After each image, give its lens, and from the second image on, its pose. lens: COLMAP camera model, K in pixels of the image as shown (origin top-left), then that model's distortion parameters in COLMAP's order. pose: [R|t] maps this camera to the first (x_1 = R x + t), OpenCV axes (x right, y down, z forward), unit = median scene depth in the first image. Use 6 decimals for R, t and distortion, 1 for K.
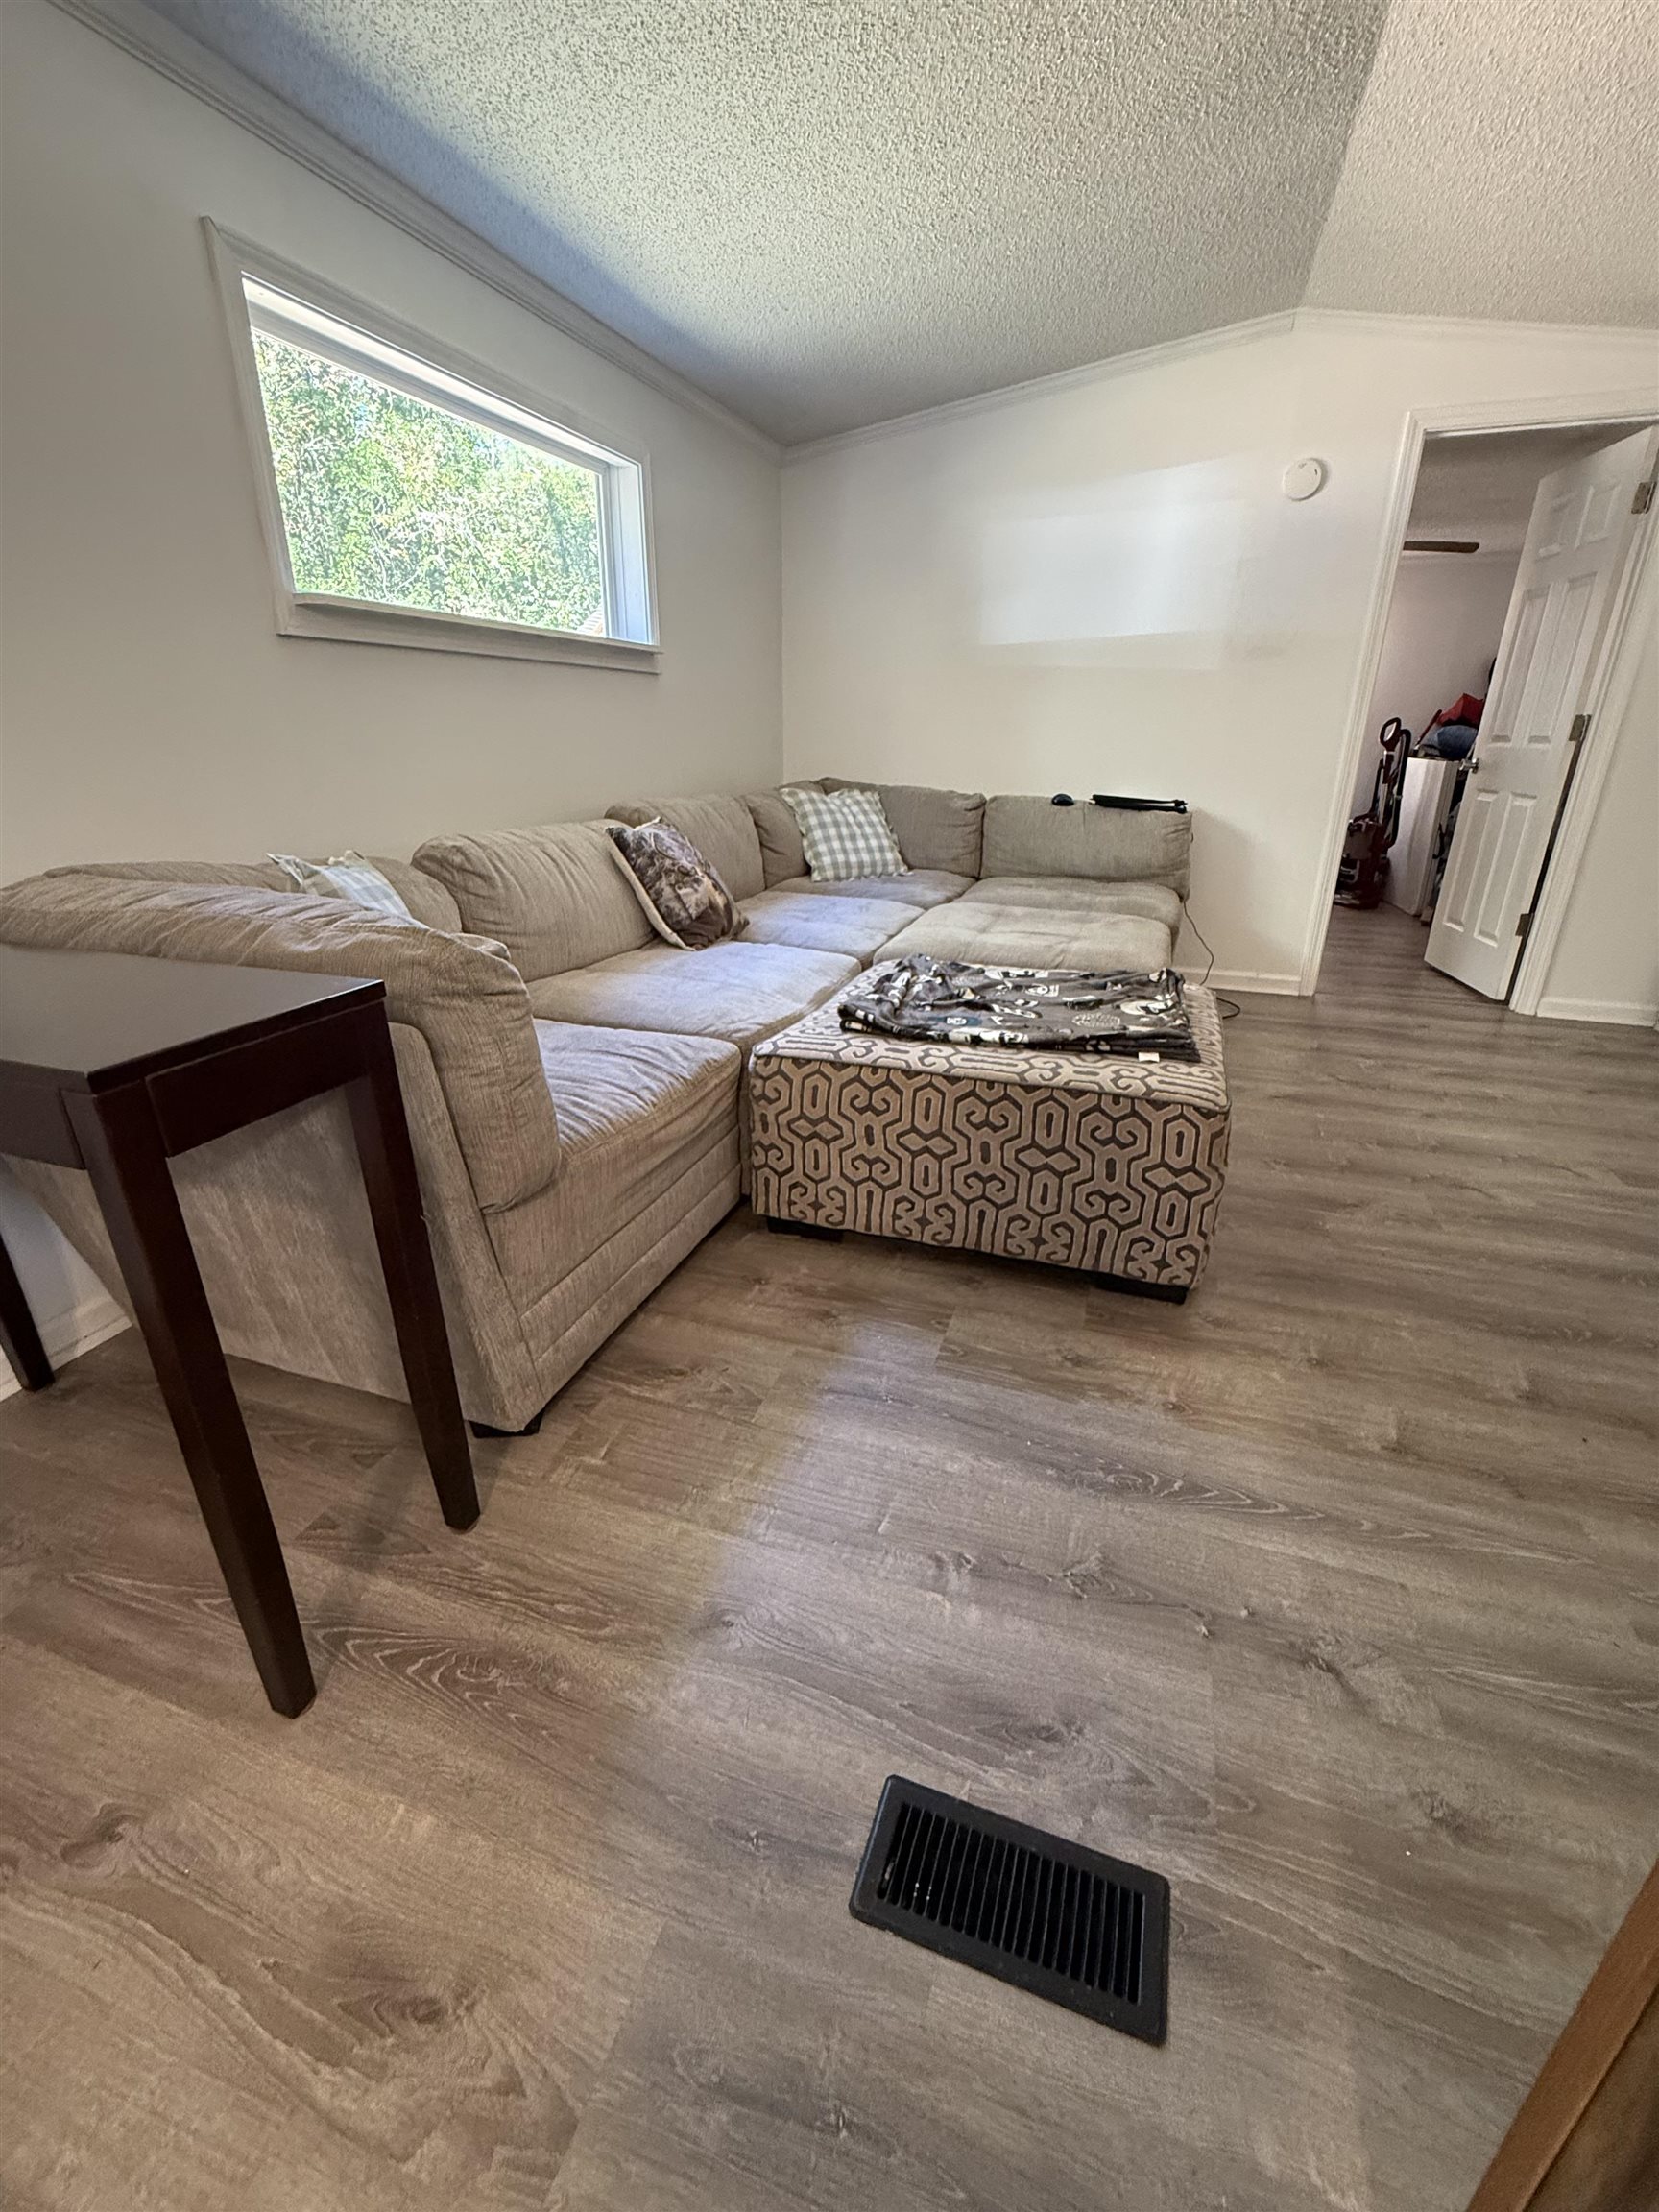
lens RADIAL K [[939.5, 0, 831.0], [0, 939.5, 1109.0], [0, 0, 1]] dist [0.000913, 0.000221]
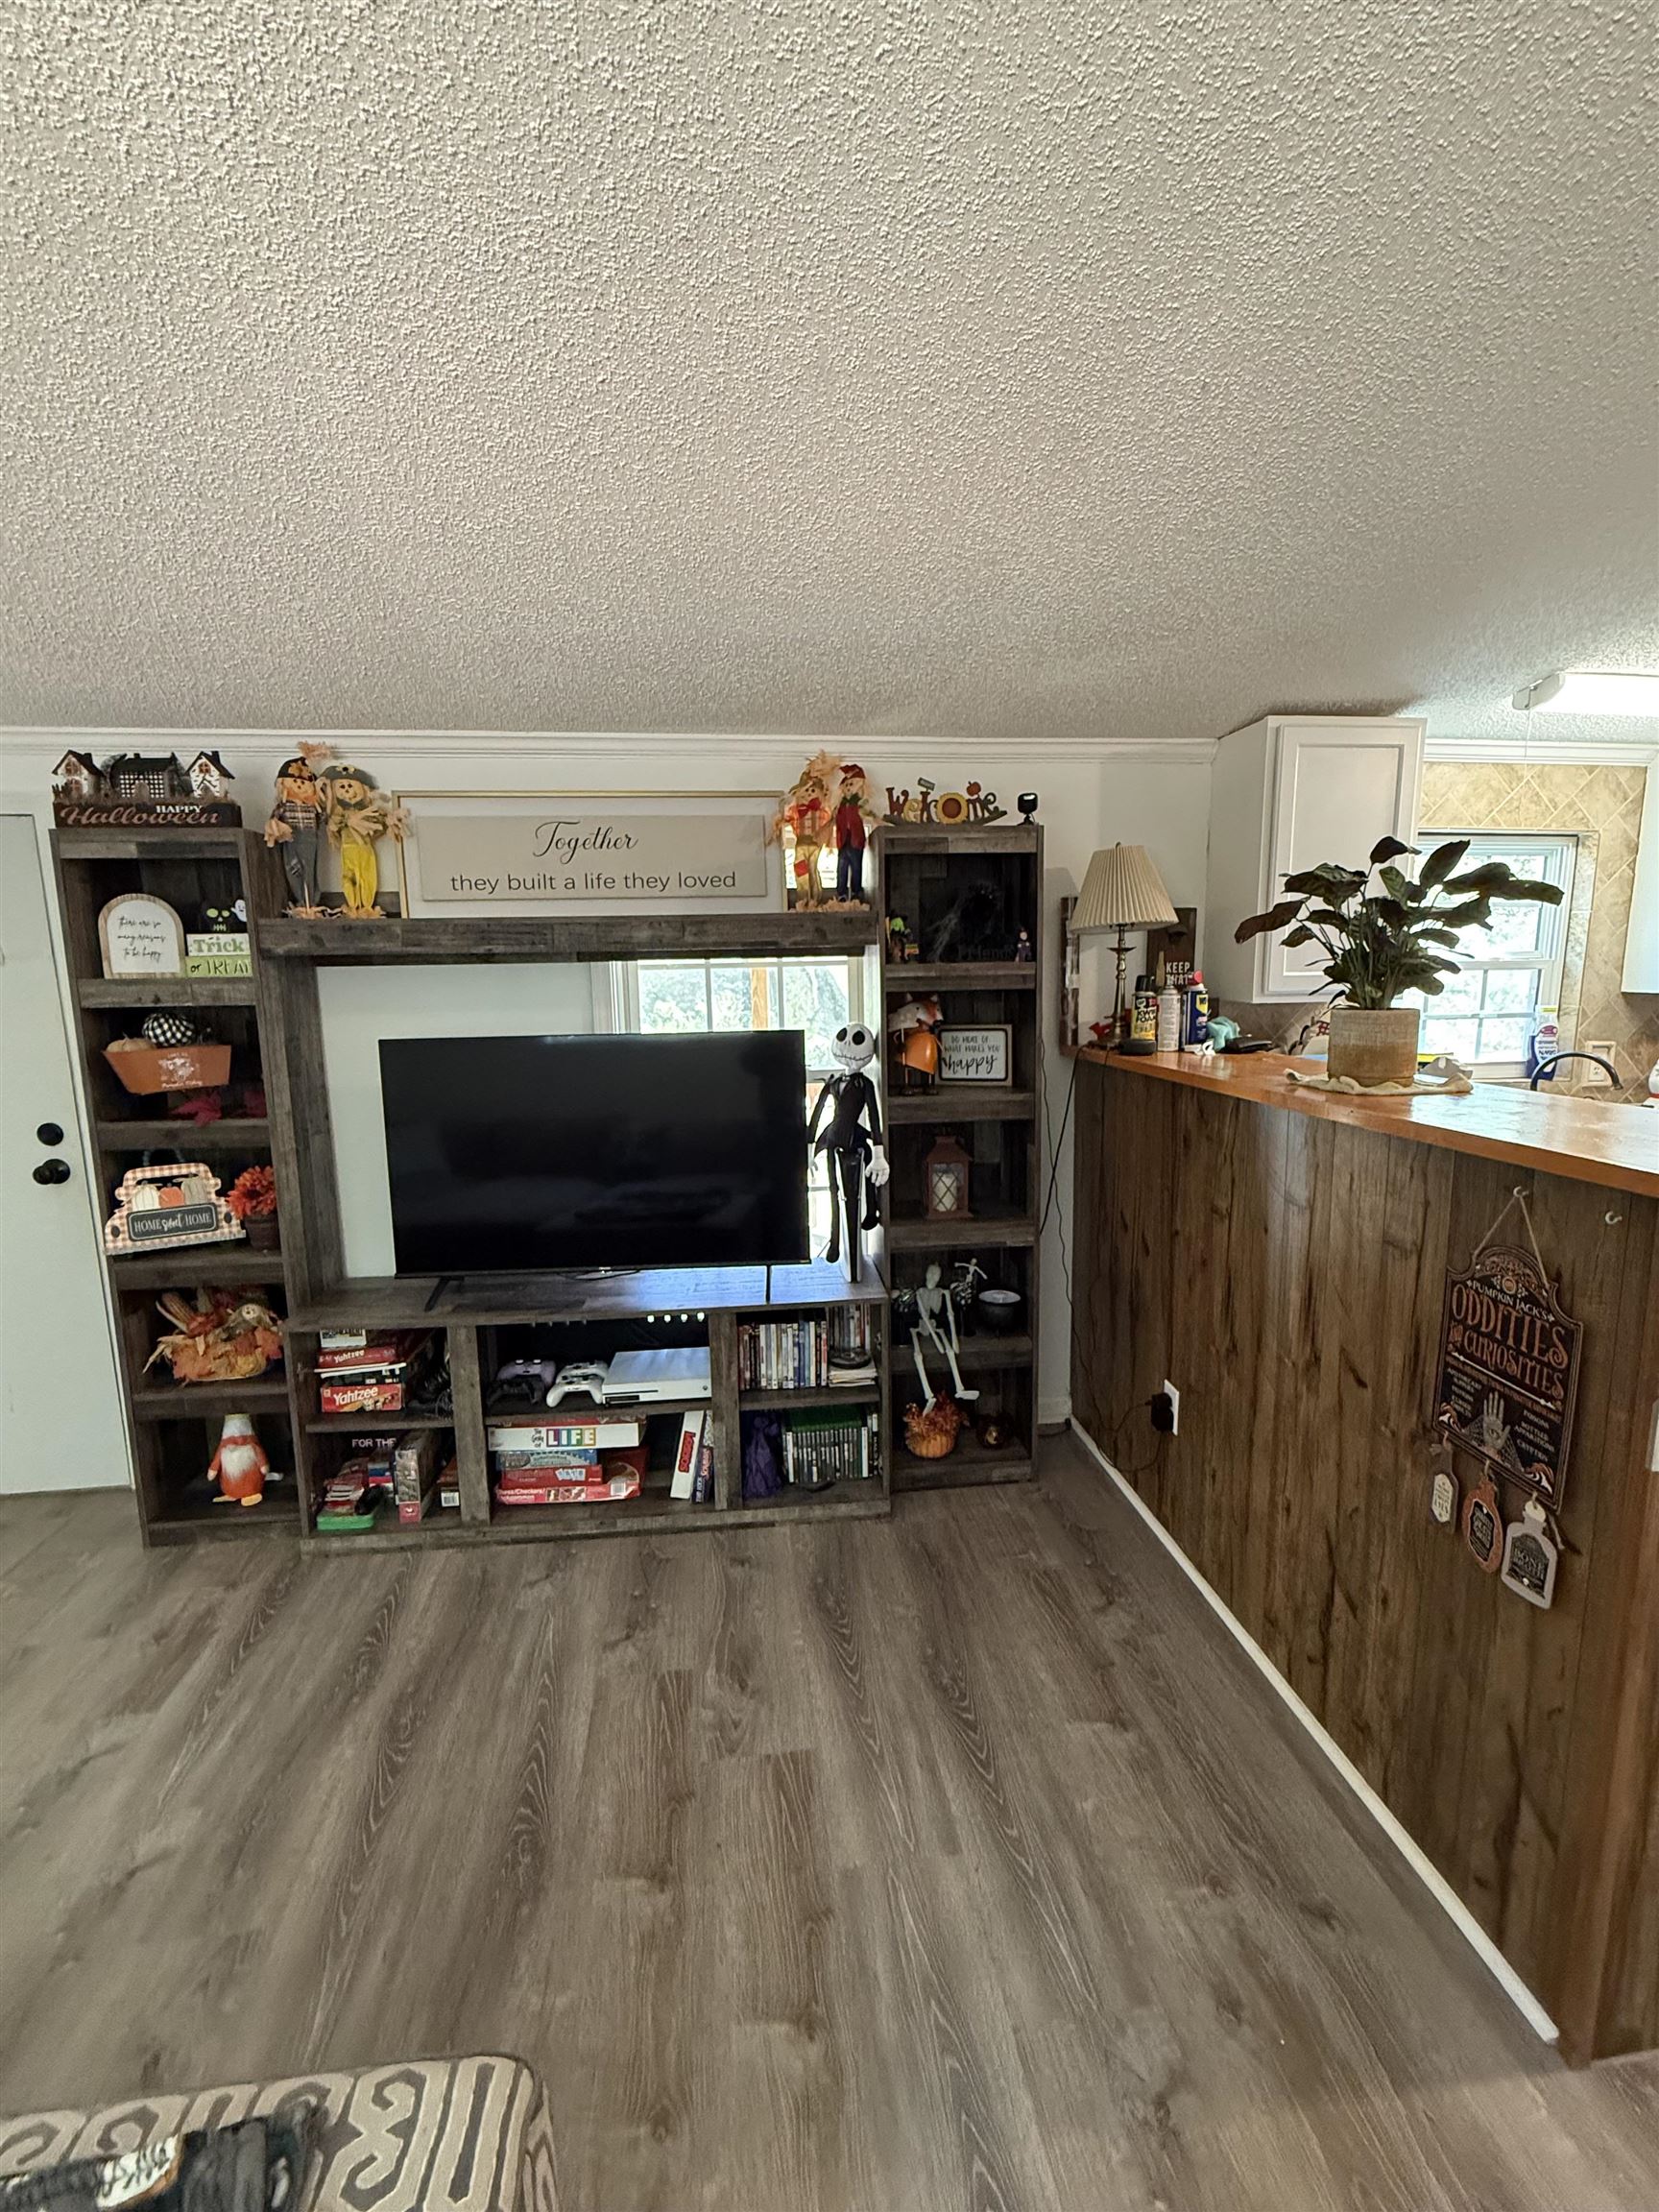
lens RADIAL K [[938.7, 0, 830.9], [0, 938.7, 1107.9], [0, 0, 1]] dist [0.001586, -0.000327]
pose [[-0.433122, -0.138490, 0.890632, -0.062643], [0.353448, 0.882886, 0.309170, -0.530330], [-0.829144, 0.448701, -0.333448, 0.703424]]
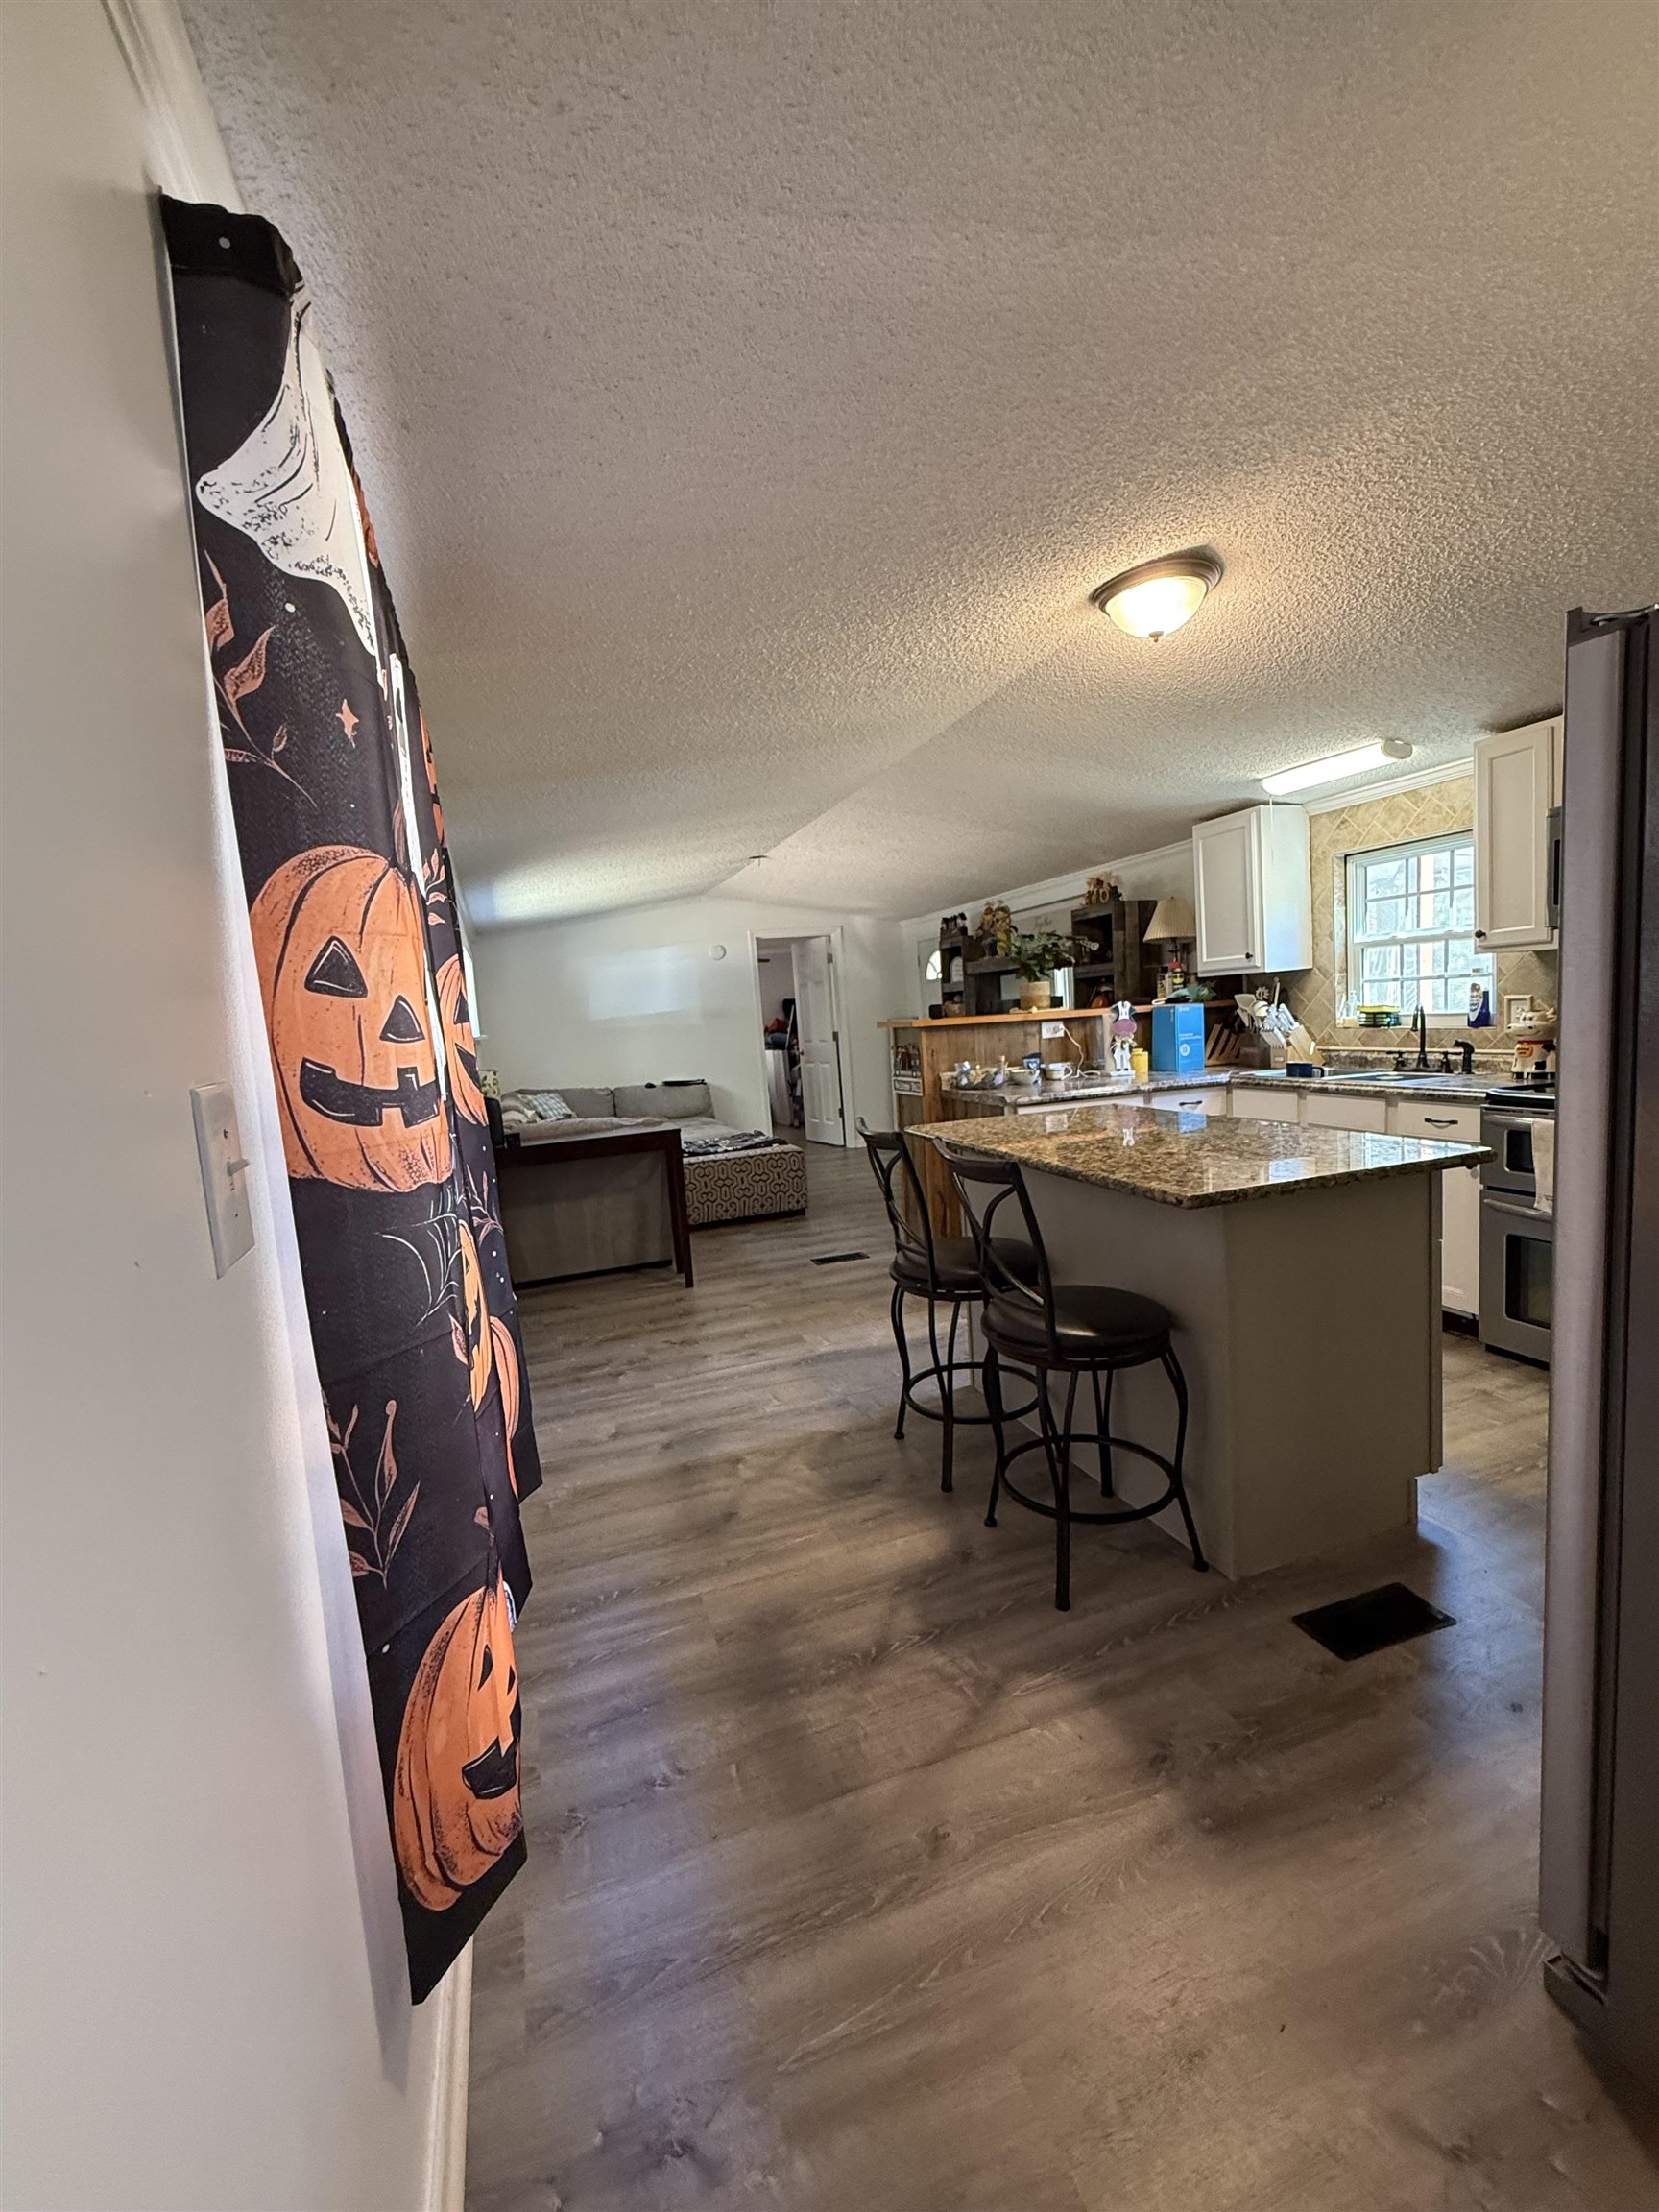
lens RADIAL K [[938.7, 0, 830.9], [0, 938.7, 1107.9], [0, 0, 1]] dist [0.001586, -0.000327]
pose [[0.786746, -0.122643, 0.604971, -1.468977], [0.300643, 0.932096, -0.202017, 0.539100], [-0.539115, 0.340816, 0.770194, -1.675113]]
